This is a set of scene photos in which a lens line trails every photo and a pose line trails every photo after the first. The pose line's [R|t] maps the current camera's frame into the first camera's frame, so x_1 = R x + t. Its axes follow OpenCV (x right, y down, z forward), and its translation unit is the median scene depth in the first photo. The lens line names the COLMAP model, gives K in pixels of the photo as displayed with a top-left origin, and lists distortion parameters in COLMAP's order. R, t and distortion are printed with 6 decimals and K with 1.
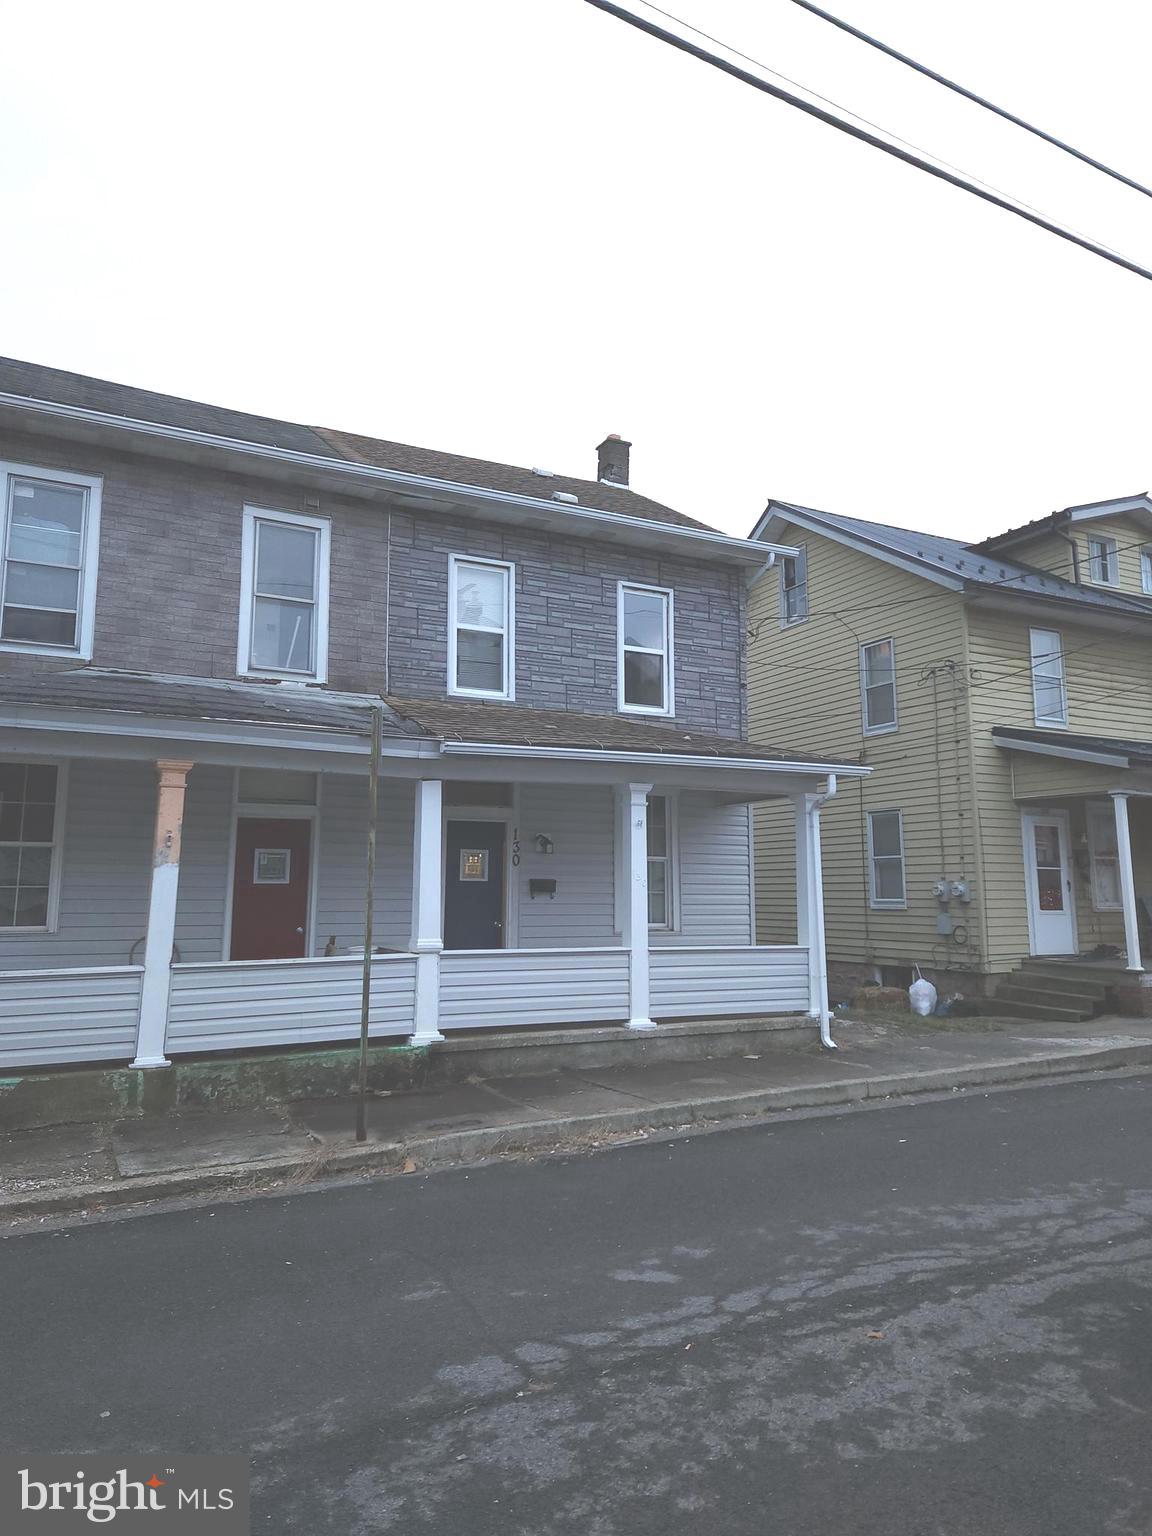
lens RADIAL K [[1026.7, 0, 563.0], [0, 1026.7, 762.2], [0, 0, 1]] dist [0.076804, -0.055114]
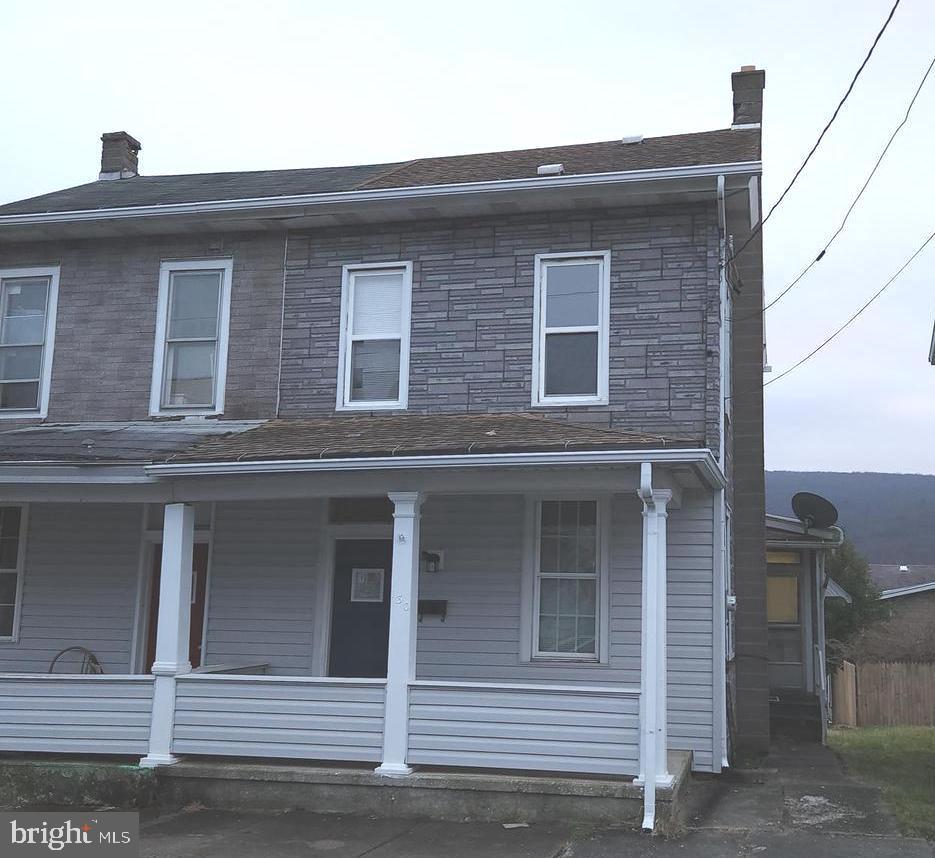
lens RADIAL K [[1028.3, 0, 468.2], [0, 1028.3, 467.8], [0, 0, 1]] dist [0.089577, -0.166565]
pose [[0.782687, -0.075293, -0.617845, 0.601187], [0.070149, 0.997003, -0.032634, 0.029869], [0.618450, -0.017798, 0.785623, 0.317605]]
